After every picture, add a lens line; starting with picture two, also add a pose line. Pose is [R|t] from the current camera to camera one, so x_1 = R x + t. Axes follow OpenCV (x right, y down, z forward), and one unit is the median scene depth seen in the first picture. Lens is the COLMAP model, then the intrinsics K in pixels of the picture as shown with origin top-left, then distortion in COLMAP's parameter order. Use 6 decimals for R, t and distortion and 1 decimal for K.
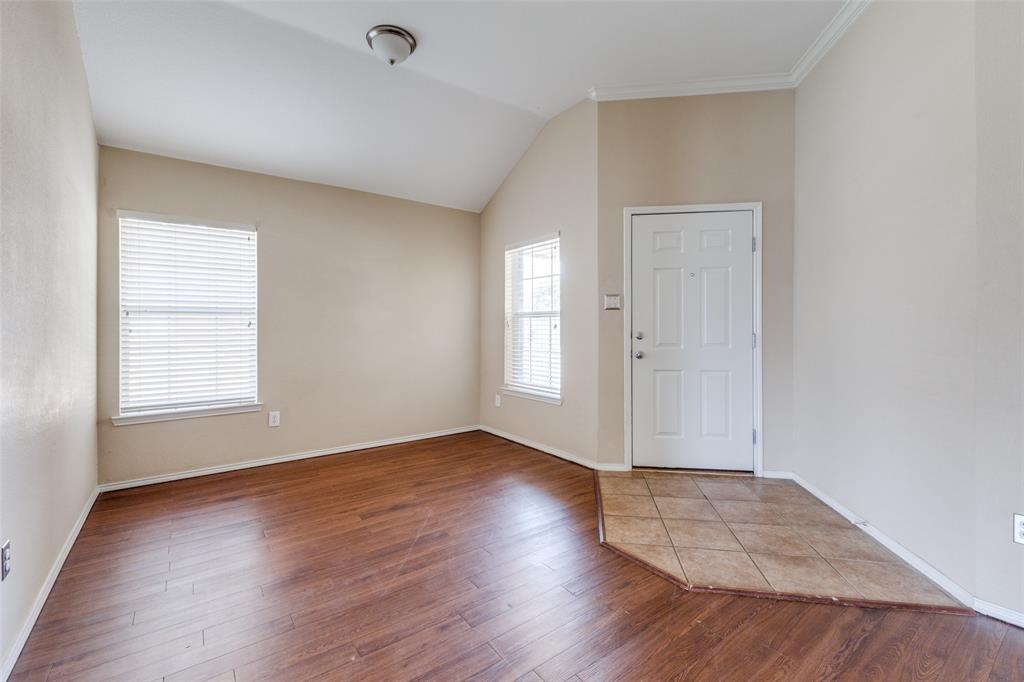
lens RADIAL K [[446.6, 0, 507.0], [0, 446.6, 331.7], [0, 0, 1]] dist [0.012079, -0.000552]
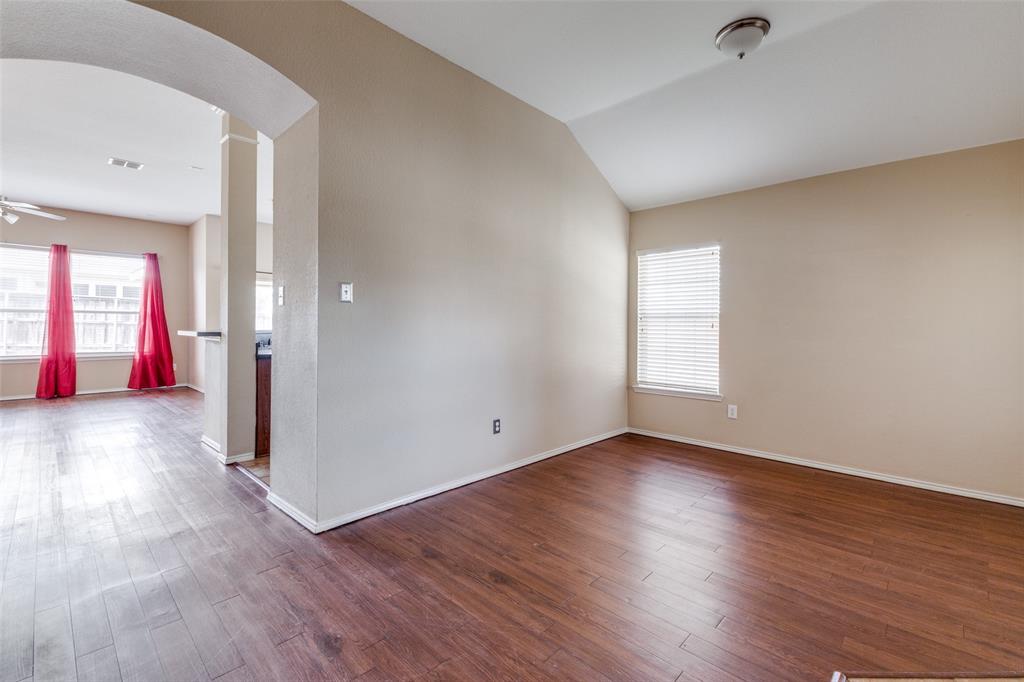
lens RADIAL K [[446.6, 0, 508.7], [0, 446.6, 331.5], [0, 0, 1]] dist [0.012079, -0.000552]
pose [[0.183568, 0.021162, -0.982779, 0.510780], [-0.014849, 0.999714, 0.018753, -0.017929], [0.982895, 0.011151, 0.183830, 0.272777]]
